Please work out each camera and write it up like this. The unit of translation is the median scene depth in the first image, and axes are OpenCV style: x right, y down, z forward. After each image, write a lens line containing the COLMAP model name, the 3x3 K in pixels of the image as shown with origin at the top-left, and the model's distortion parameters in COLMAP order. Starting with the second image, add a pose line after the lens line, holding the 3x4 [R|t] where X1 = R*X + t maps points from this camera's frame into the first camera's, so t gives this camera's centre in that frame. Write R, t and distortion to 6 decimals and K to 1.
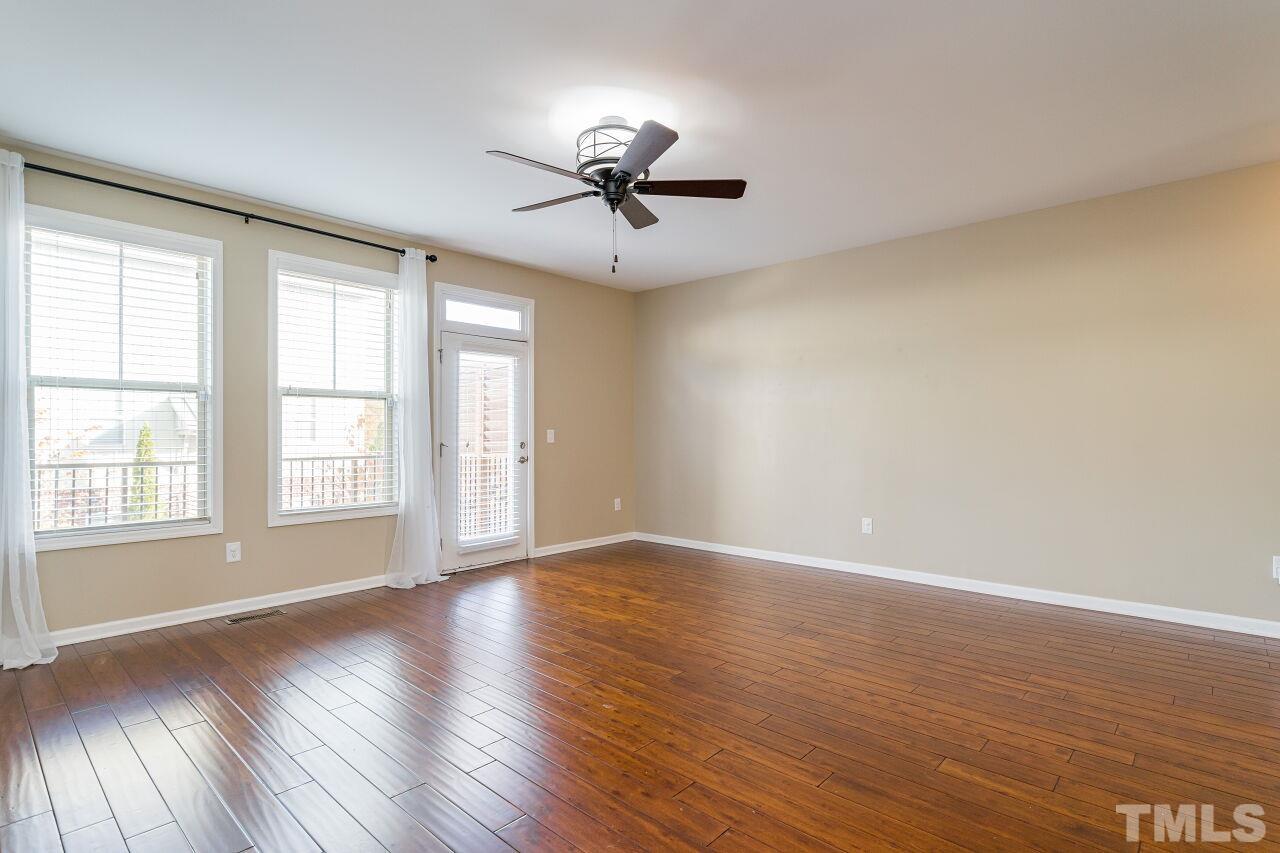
lens RADIAL K [[633.0, 0, 641.0], [0, 633.0, 430.9], [0, 0, 1]] dist [-0.001942, -0.000955]
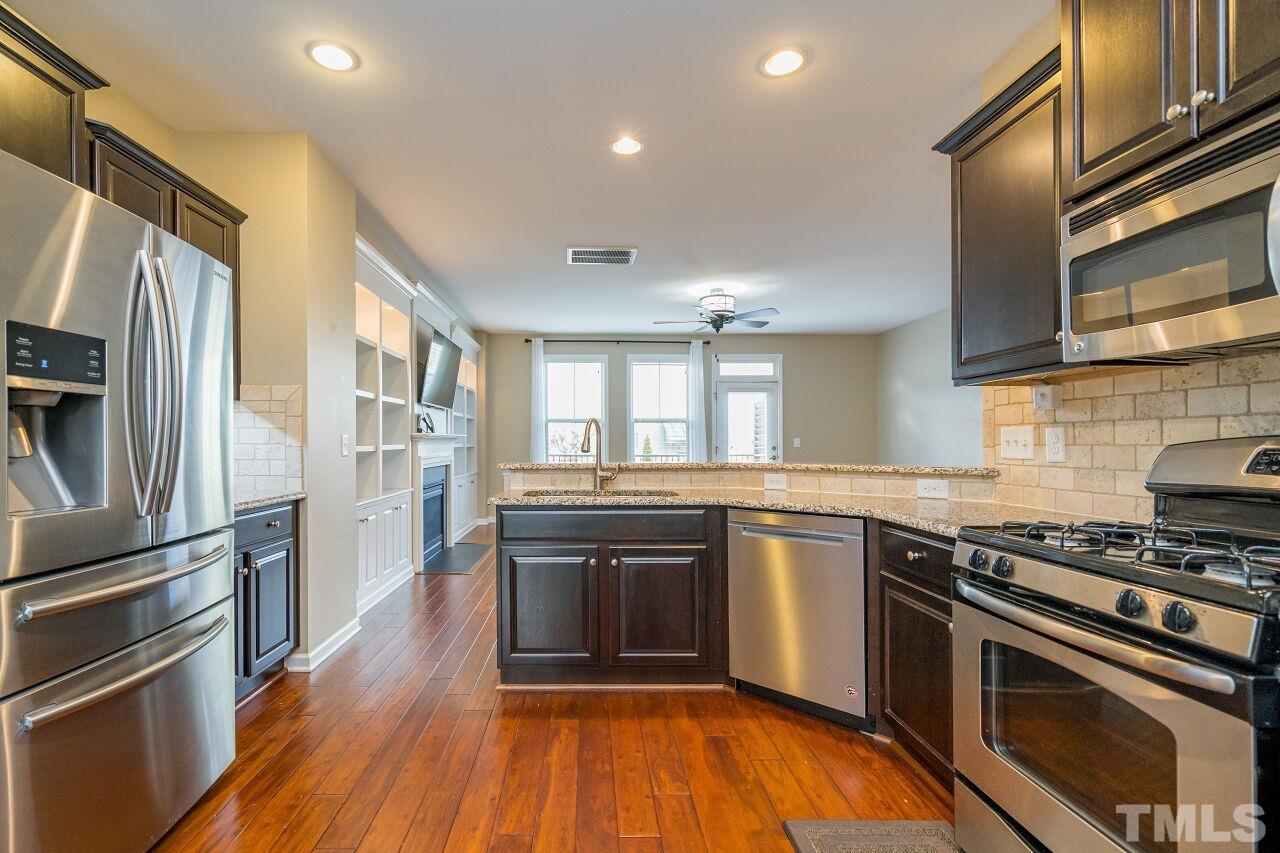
lens RADIAL K [[599.0, 0, 590.9], [0, 599.0, 439.7], [0, 0, 1]] dist [-0.004642, 0.002815]
pose [[0.676551, -0.003738, -0.736387, 0.712224], [0.001723, 0.999992, -0.003493, 0.006888], [0.736394, 0.001094, 0.676552, -0.399103]]
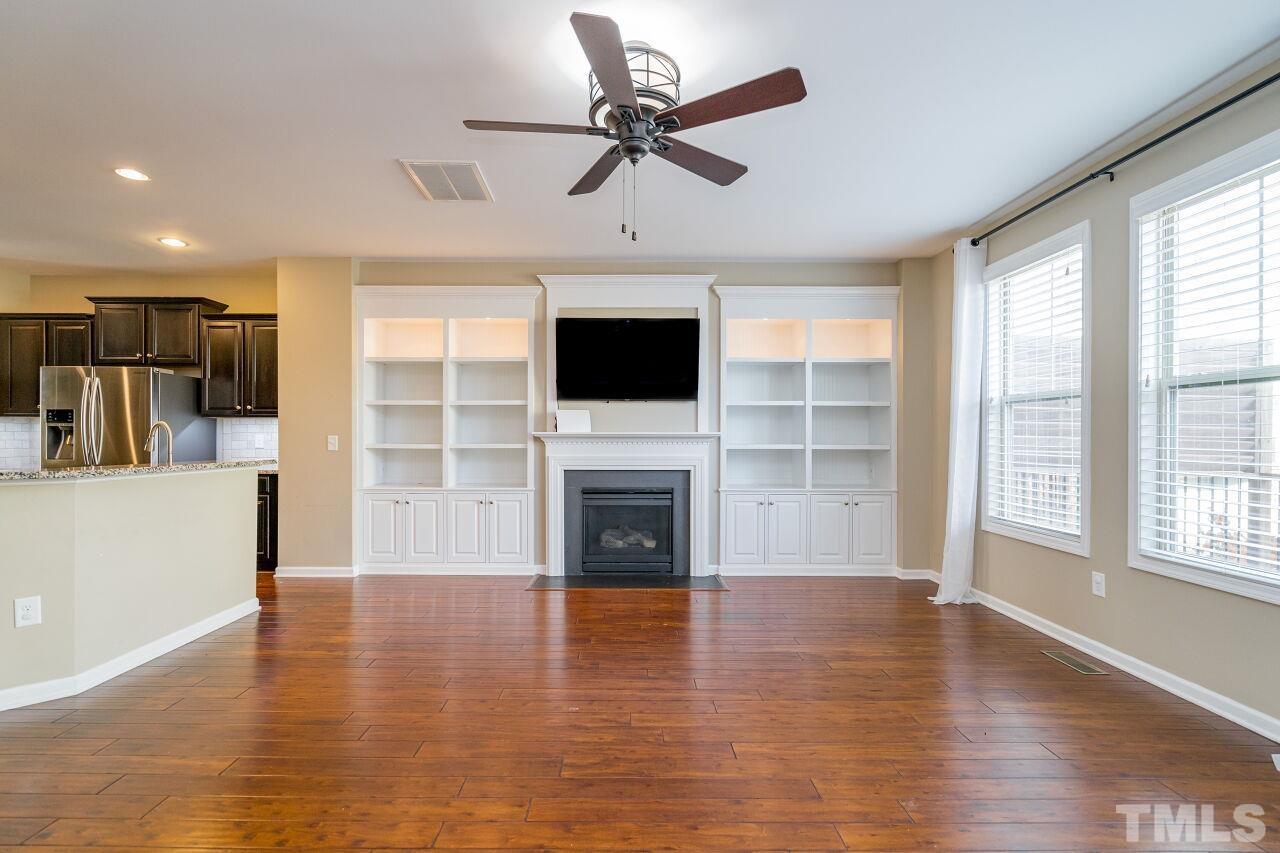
lens RADIAL K [[599.0, 0, 620.3], [0, 599.0, 435.7], [0, 0, 1]] dist [-0.004642, 0.002815]
pose [[-0.747493, -0.001733, -0.664268, 0.295777], [-0.001861, 0.999998, -0.000514, -0.002866], [0.664267, 0.000852, -0.747494, 0.982212]]
